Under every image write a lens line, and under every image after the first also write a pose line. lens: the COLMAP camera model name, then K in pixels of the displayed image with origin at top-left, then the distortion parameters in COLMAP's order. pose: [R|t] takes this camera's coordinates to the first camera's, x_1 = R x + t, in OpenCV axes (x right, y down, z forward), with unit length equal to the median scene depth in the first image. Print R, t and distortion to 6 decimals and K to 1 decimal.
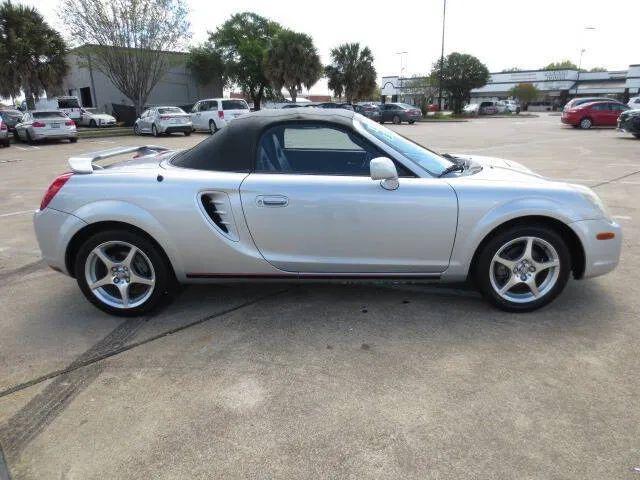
lens RADIAL K [[448.2, 0, 321.8], [0, 448.2, 248.0], [0, 0, 1]] dist [-0.023231, 0.006977]
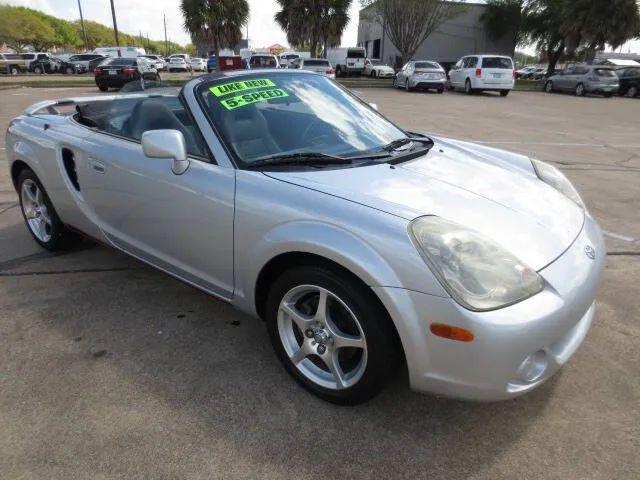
lens RADIAL K [[451.6, 0, 321.5], [0, 451.6, 244.4], [0, 0, 1]] dist [-0.025677, 0.005732]
pose [[0.817950, 0.252043, -0.517138, 0.080112], [-0.210966, 0.967709, 0.137960, -0.017631], [0.535211, -0.003745, 0.844710, 0.050391]]
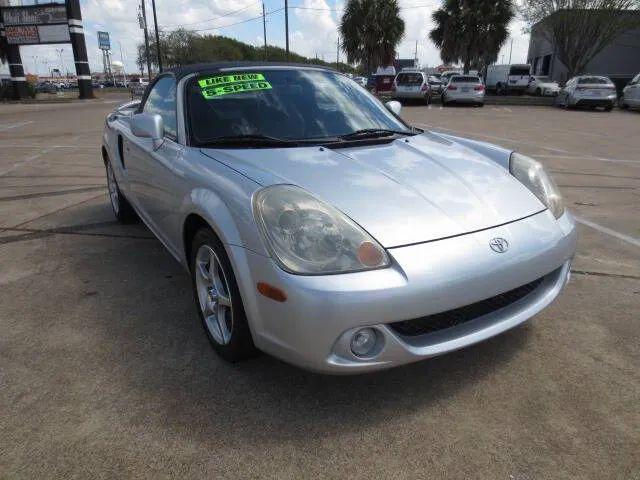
lens RADIAL K [[451.6, 0, 321.5], [0, 451.6, 244.4], [0, 0, 1]] dist [-0.025677, 0.005732]
pose [[0.580900, 0.303822, -0.755147, 0.112719], [-0.263841, 0.947921, 0.178421, -0.020679], [0.770028, 0.095594, 0.630808, 0.072869]]
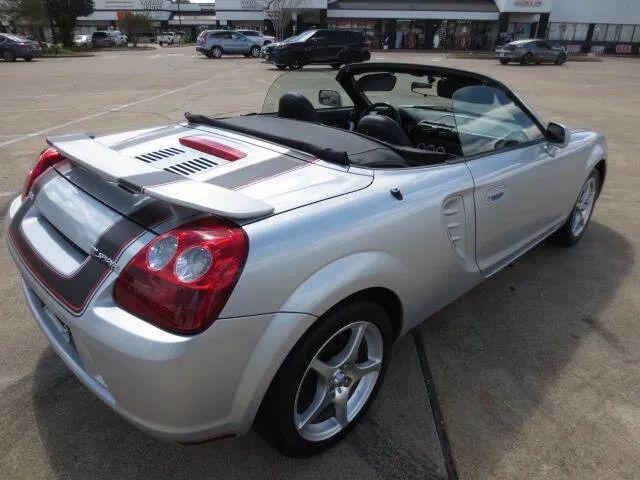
lens RADIAL K [[447.0, 0, 322.8], [0, 447.0, 247.0], [0, 0, 1]] dist [-0.018941, 0.003274]
pose [[0.701284, -0.291498, 0.650561, -0.087854], [0.201974, 0.956430, 0.210828, -0.024898], [-0.683672, -0.016453, 0.729604, 0.068561]]
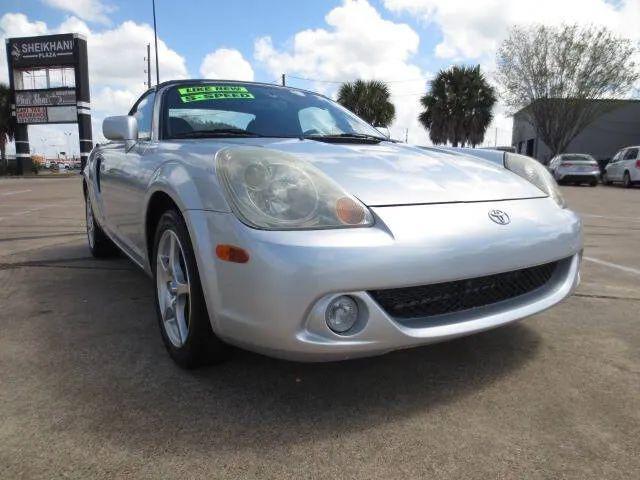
lens RADIAL K [[451.6, 0, 321.5], [0, 451.6, 244.4], [0, 0, 1]] dist [-0.025677, 0.005732]
pose [[0.588667, 0.172559, -0.789743, 0.110749], [-0.269125, 0.963055, 0.009825, -0.007151], [0.762262, 0.206756, 0.613359, 0.082369]]
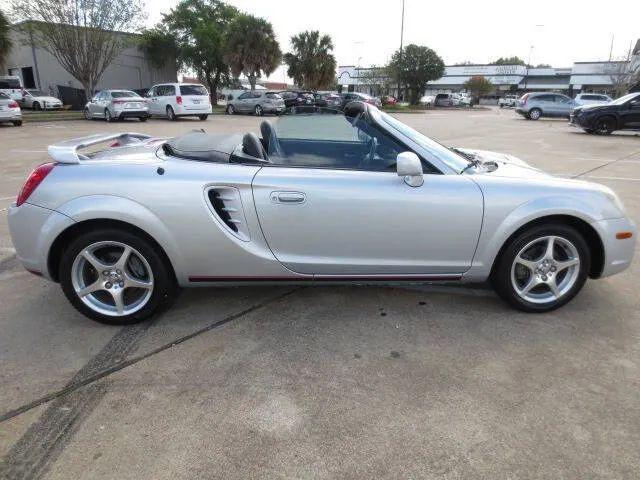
lens RADIAL K [[448.2, 0, 321.8], [0, 448.2, 248.0], [0, 0, 1]] dist [-0.023231, 0.006977]
pose [[0.995395, -0.004670, 0.095748, -0.014025], [0.002408, 0.999716, 0.023718, -0.002500], [-0.095831, -0.023379, 0.995123, 0.008292]]
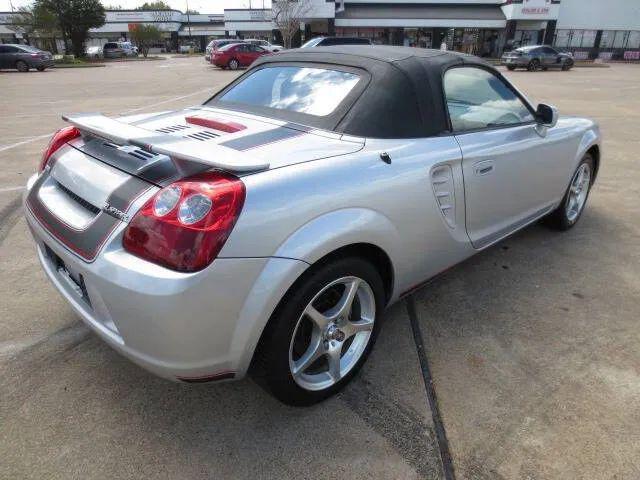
lens RADIAL K [[448.2, 0, 321.8], [0, 448.2, 248.0], [0, 0, 1]] dist [-0.023231, 0.006977]
pose [[0.714388, -0.279021, 0.641714, -0.091367], [0.204130, 0.960272, 0.190285, -0.018654], [-0.669313, -0.004945, 0.742964, 0.063761]]
